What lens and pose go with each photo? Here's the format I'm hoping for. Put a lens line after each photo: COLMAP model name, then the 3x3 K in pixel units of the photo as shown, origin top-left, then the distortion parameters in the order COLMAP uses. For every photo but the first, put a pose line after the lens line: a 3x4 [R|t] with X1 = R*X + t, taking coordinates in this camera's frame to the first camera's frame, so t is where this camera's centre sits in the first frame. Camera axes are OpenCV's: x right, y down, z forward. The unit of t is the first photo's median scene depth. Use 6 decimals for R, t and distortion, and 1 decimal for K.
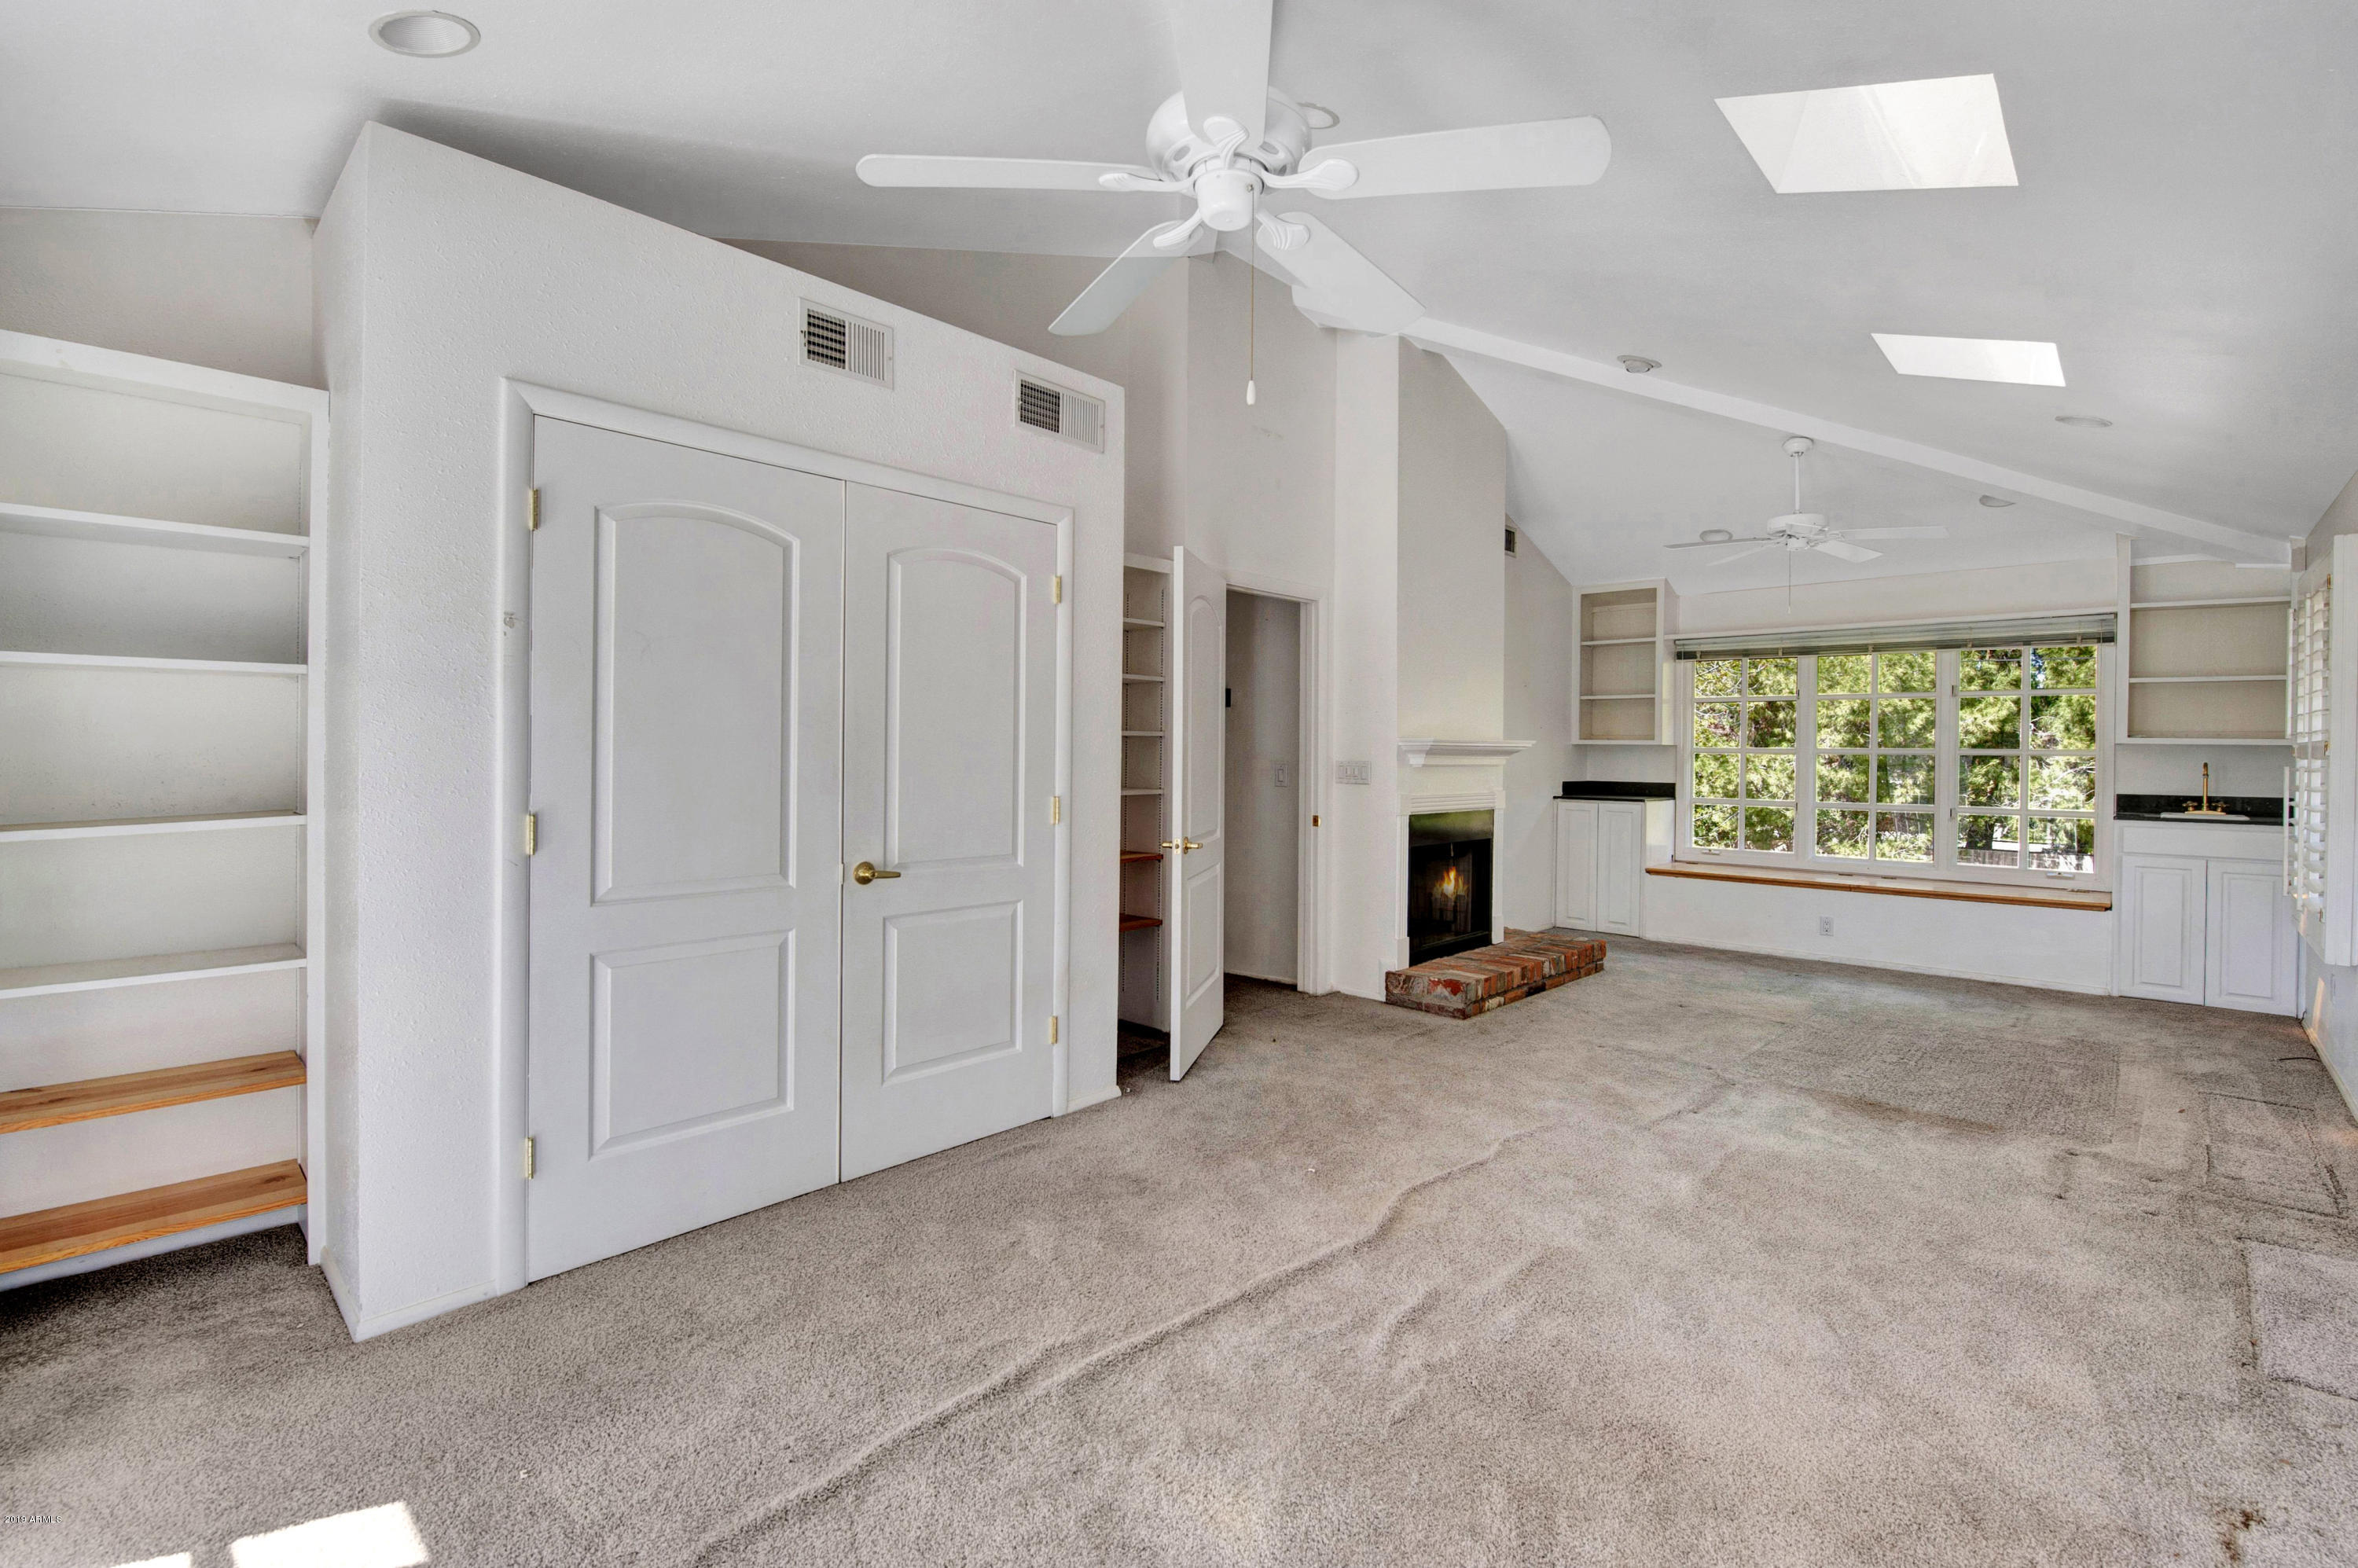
lens RADIAL K [[1028.6, 0, 1229.8], [0, 1028.6, 755.0], [0, 0, 1]] dist [-0.004466, -0.004629]
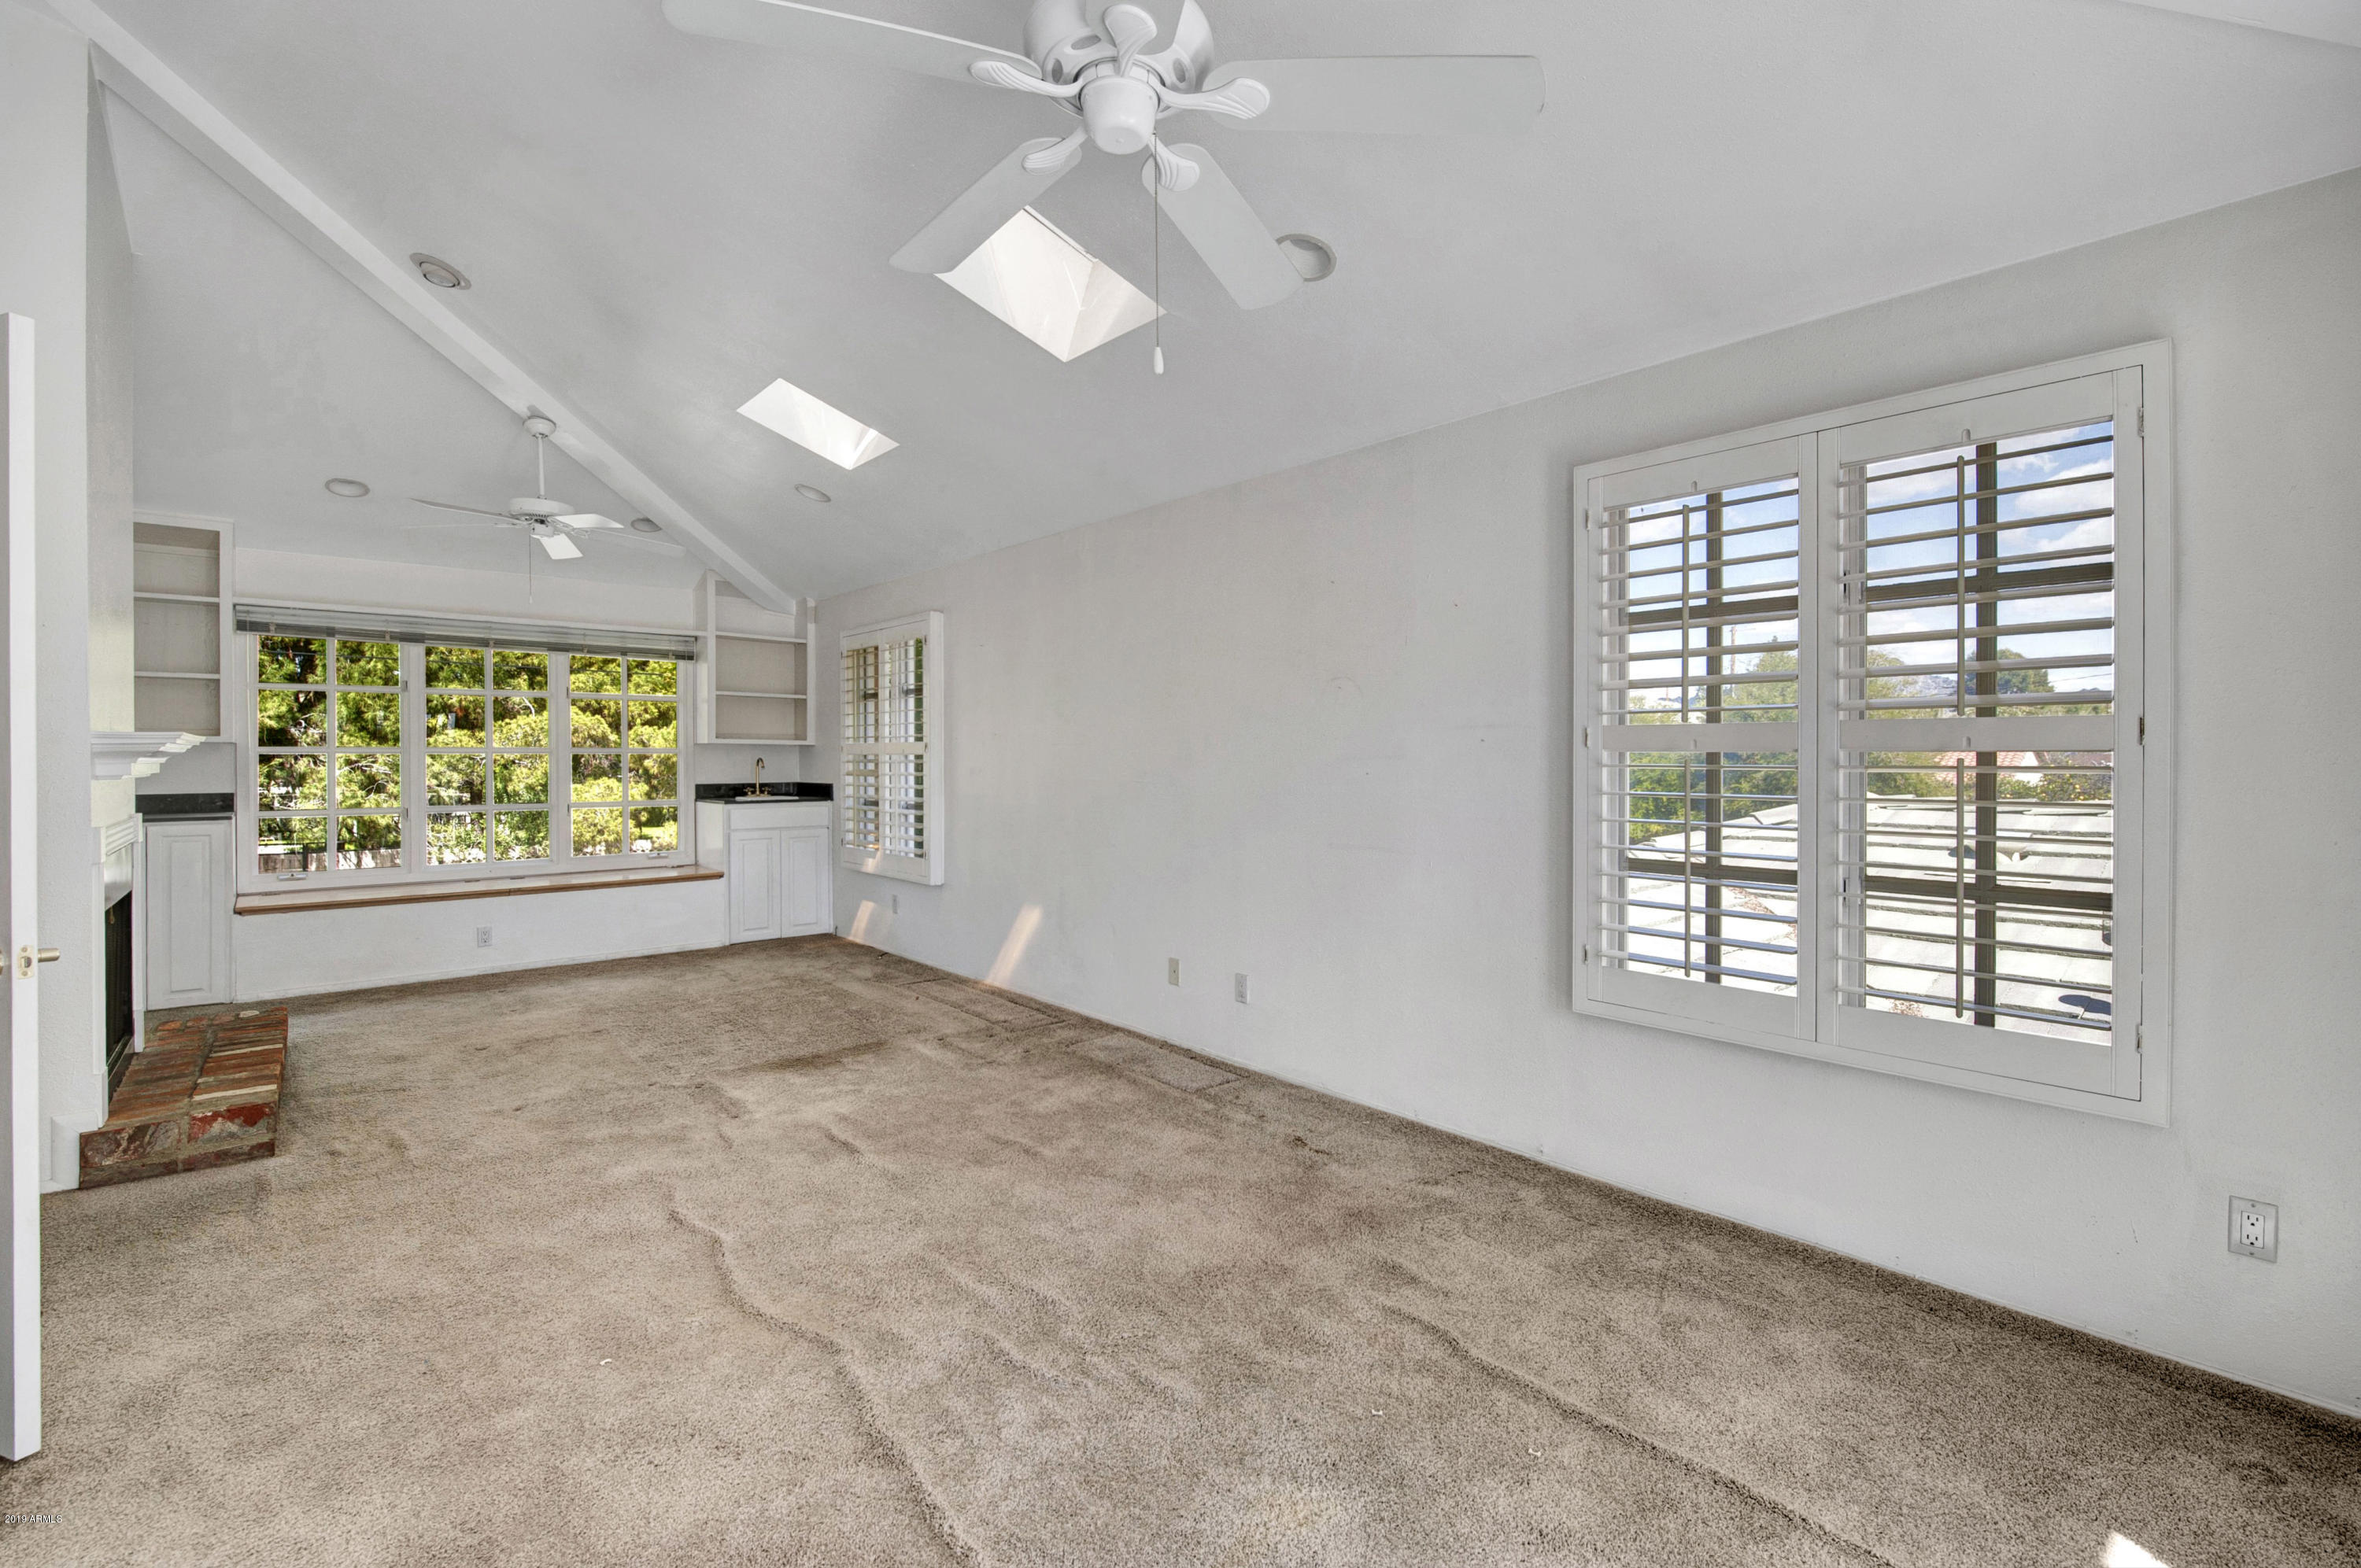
lens RADIAL K [[1029.7, 0, 1167.5], [0, 1029.7, 760.8], [0, 0, 1]] dist [-0.004466, -0.004629]
pose [[0.142161, -0.014831, 0.989732, -0.412668], [0.006565, 0.999880, 0.014040, -0.005057], [-0.989822, 0.004502, 0.142241, 0.399588]]
